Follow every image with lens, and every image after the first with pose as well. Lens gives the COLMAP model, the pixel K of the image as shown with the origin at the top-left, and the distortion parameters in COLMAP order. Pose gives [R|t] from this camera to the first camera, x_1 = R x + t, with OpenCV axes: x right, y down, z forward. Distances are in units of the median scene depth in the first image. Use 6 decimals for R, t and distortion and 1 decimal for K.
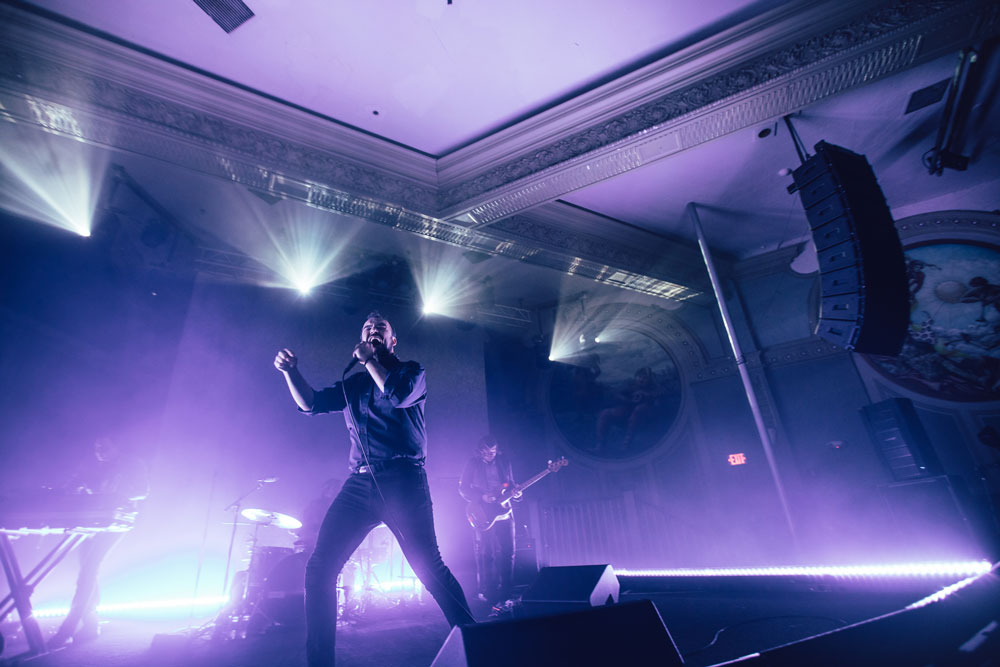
lens RADIAL K [[442.1, 0, 495.5], [0, 442.1, 322.8], [0, 0, 1]] dist [-0.023039, 0.004586]
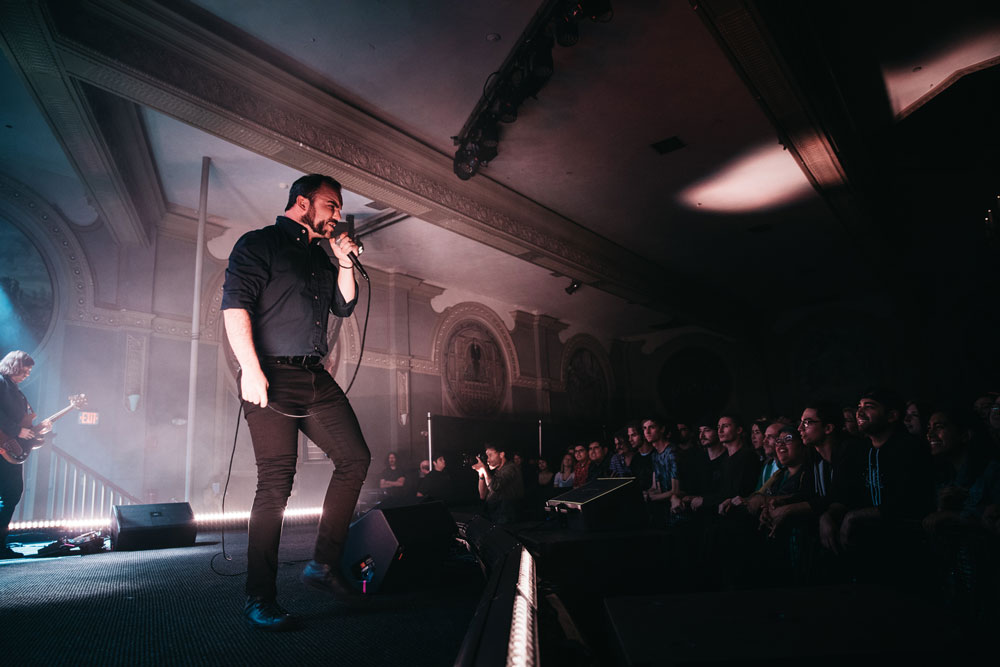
lens RADIAL K [[686.5, 0, 496.7], [0, 686.5, 330.7], [0, 0, 1]] dist [-0.090159, 0.080845]
pose [[0.155079, 0.263668, 0.952066, -0.965091], [-0.418365, 0.890568, -0.178491, 0.069565], [-0.894942, -0.370630, 0.248418, -0.027279]]
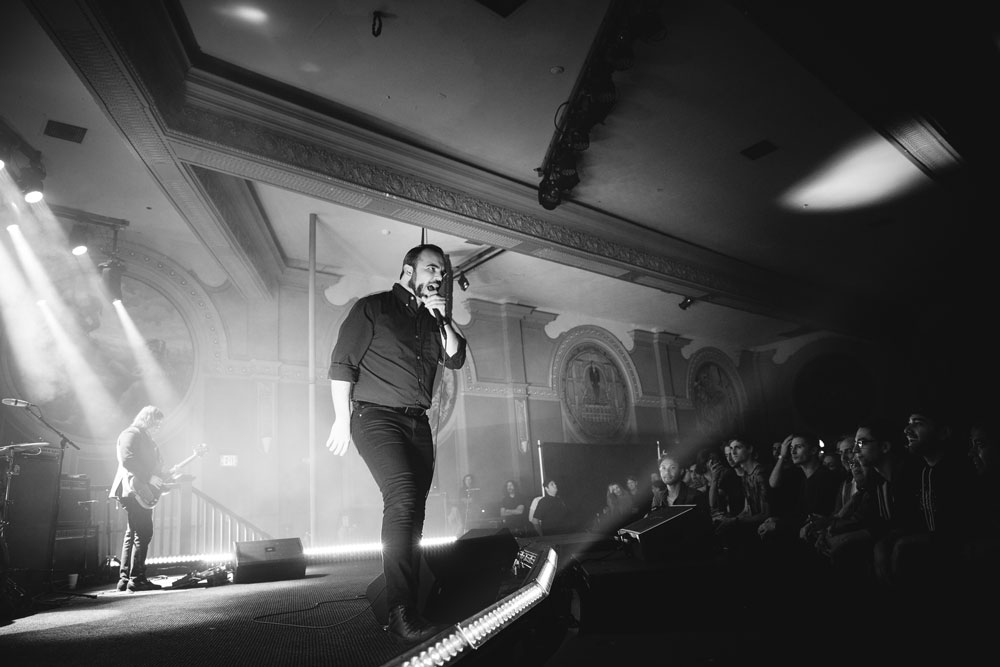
lens RADIAL K [[686.5, 0, 497.9], [0, 686.5, 333.9], [0, 0, 1]] dist [-0.090159, 0.080845]
pose [[0.357232, 0.270223, 0.894072, -0.963802], [-0.380152, 0.916427, -0.125087, 0.015838], [-0.853153, -0.295198, 0.430103, -0.122084]]
